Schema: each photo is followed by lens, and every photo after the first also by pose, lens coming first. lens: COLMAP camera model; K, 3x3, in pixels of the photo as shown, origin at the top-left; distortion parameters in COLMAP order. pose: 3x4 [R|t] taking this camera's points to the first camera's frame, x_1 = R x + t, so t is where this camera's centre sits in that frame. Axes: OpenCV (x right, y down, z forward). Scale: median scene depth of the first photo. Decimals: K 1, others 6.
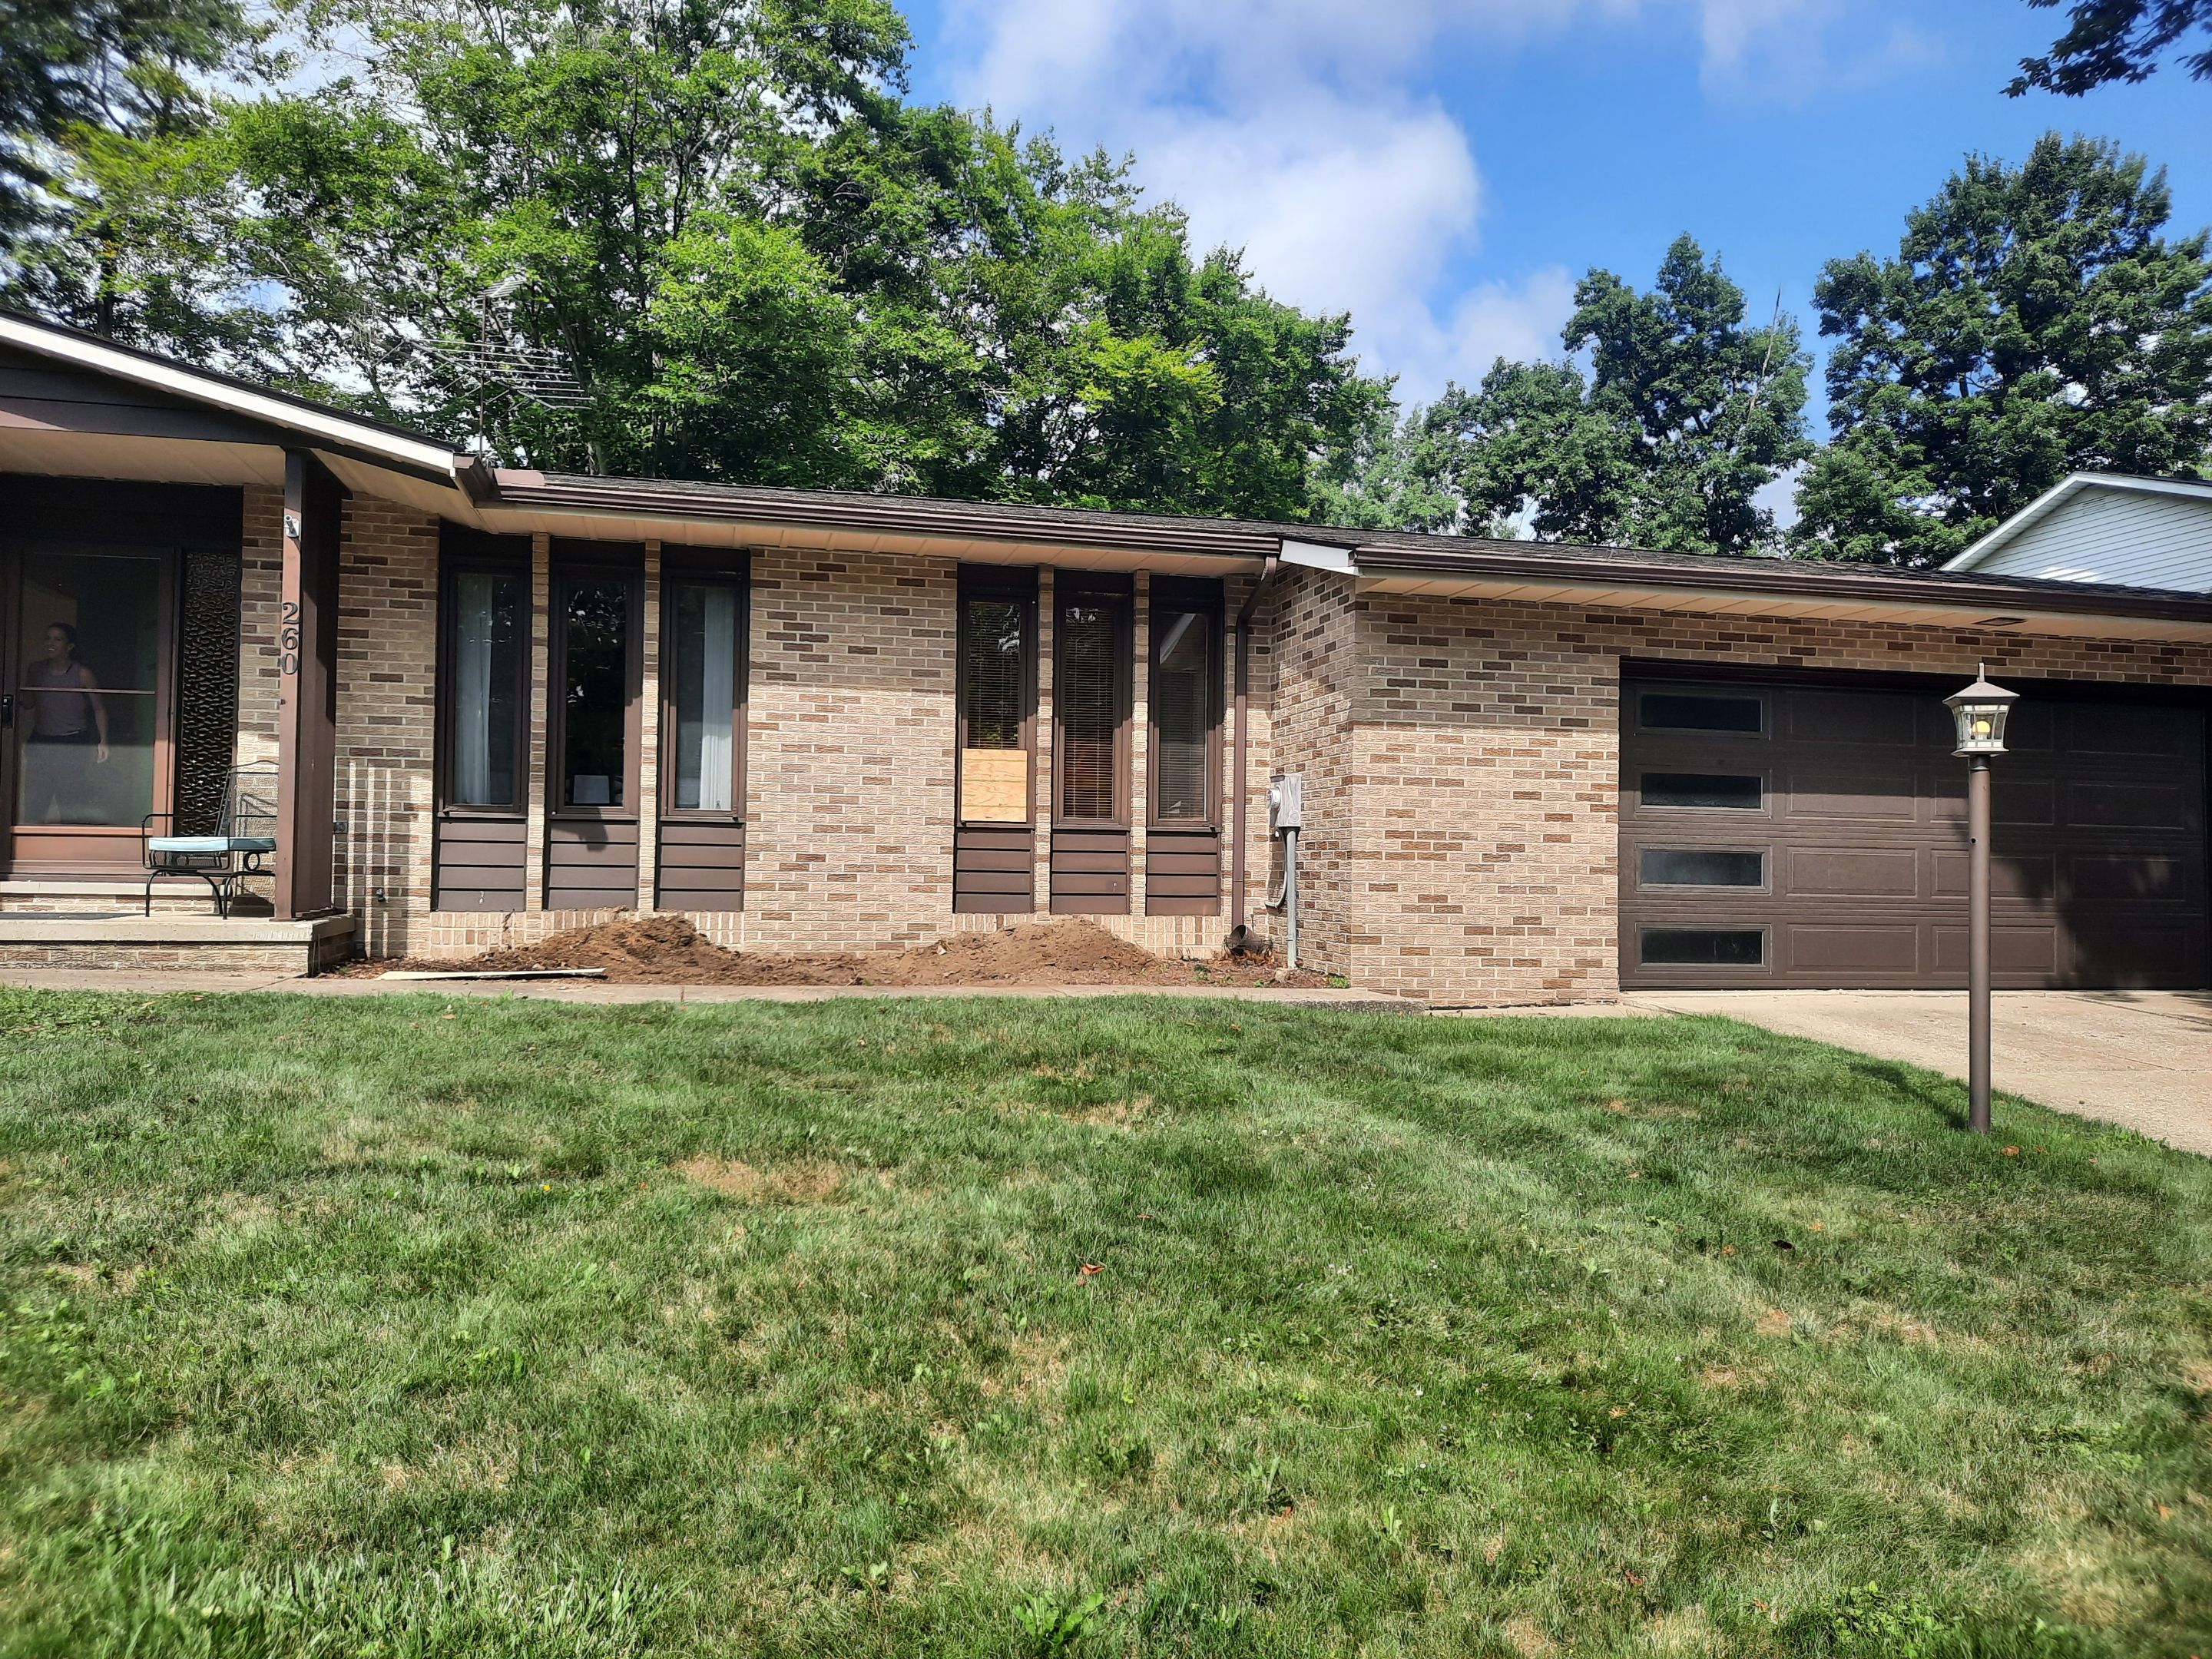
lens RADIAL K [[1633.6, 0, 1111.1], [0, 1633.6, 833.0], [0, 0, 1]] dist [0.034099, -0.023655]
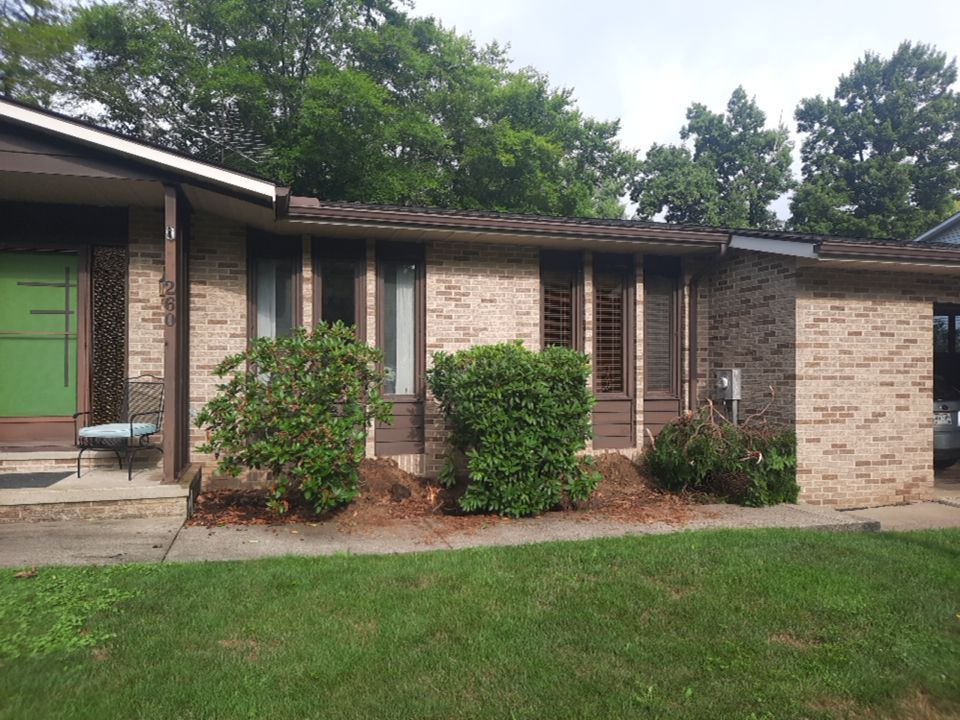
lens RADIAL K [[709.0, 0, 482.4], [0, 709.0, 362.6], [0, 0, 1]] dist [0.034099, -0.023655]
pose [[0.998989, -0.010891, 0.043627, -0.184353], [0.010212, 0.999824, 0.015757, -0.055641], [-0.043791, -0.015295, 0.998924, 0.241503]]
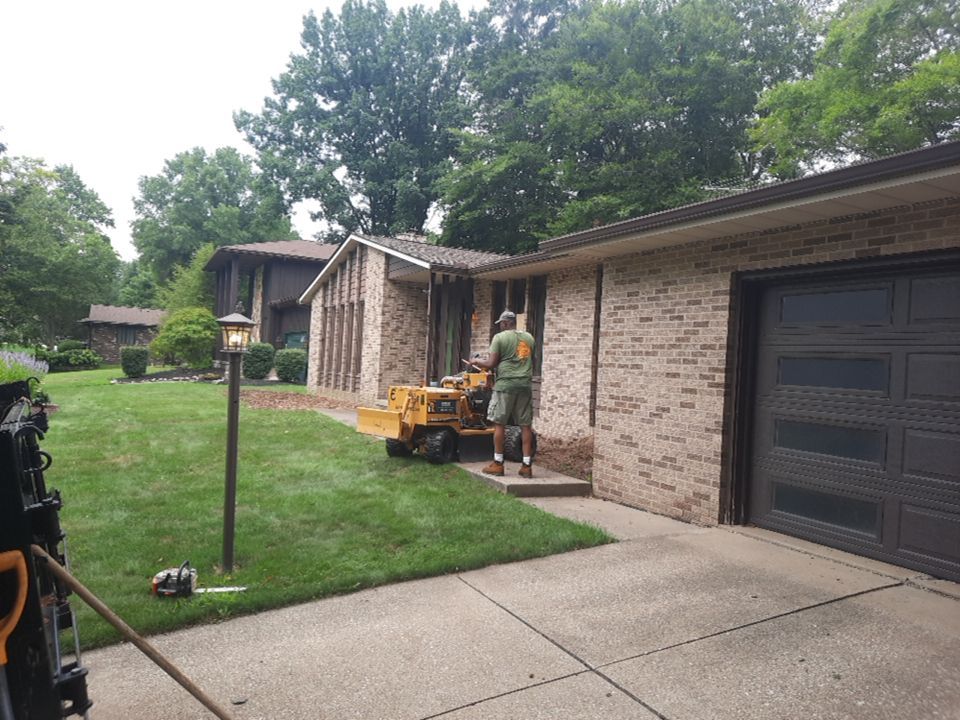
lens RADIAL K [[709.0, 0, 480.7], [0, 709.0, 355.7], [0, 0, 1]] dist [0.034099, -0.023655]
pose [[0.231660, -0.014985, -0.972681, 0.763734], [-0.022135, 0.999541, -0.020670, -0.021161], [0.972545, 0.026319, 0.231222, 0.614485]]
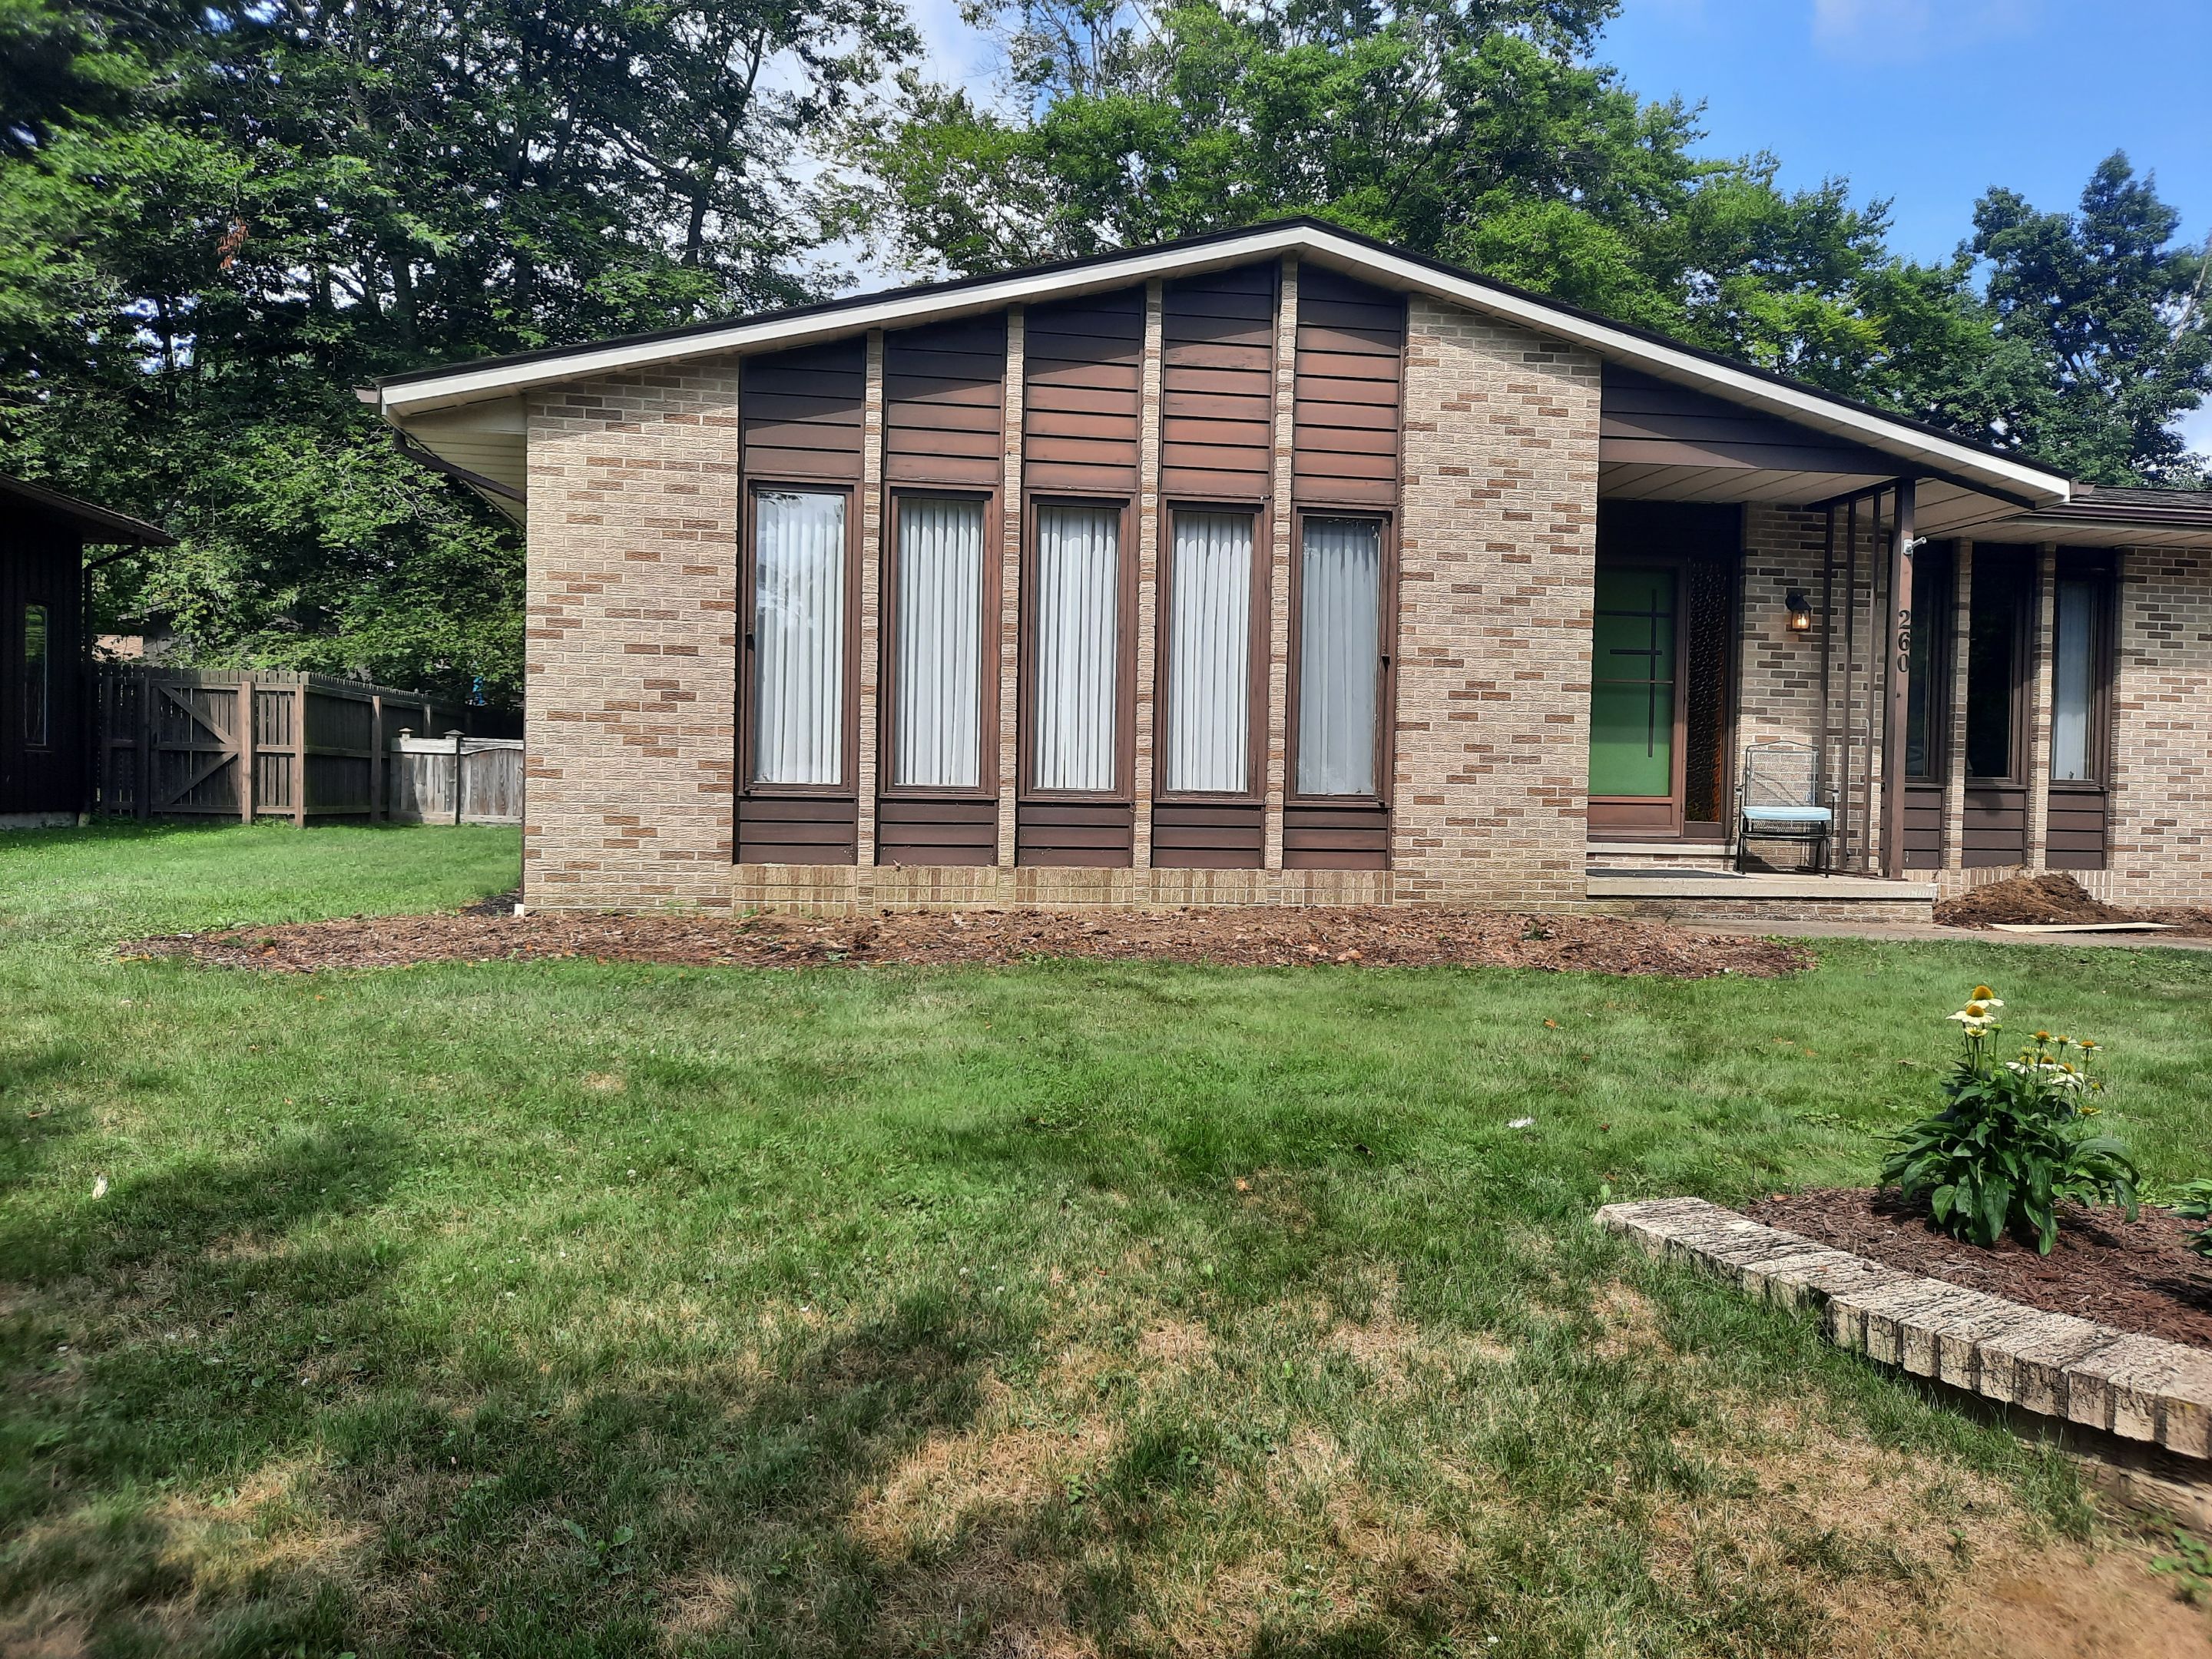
lens RADIAL K [[1633.6, 0, 1116.3], [0, 1633.6, 832.9], [0, 0, 1]] dist [0.034099, -0.023655]
pose [[0.997642, 0.007174, -0.068253, -0.786315], [-0.003764, 0.998744, 0.049971, -0.030437], [0.068526, -0.049597, 0.996416, -0.175570]]
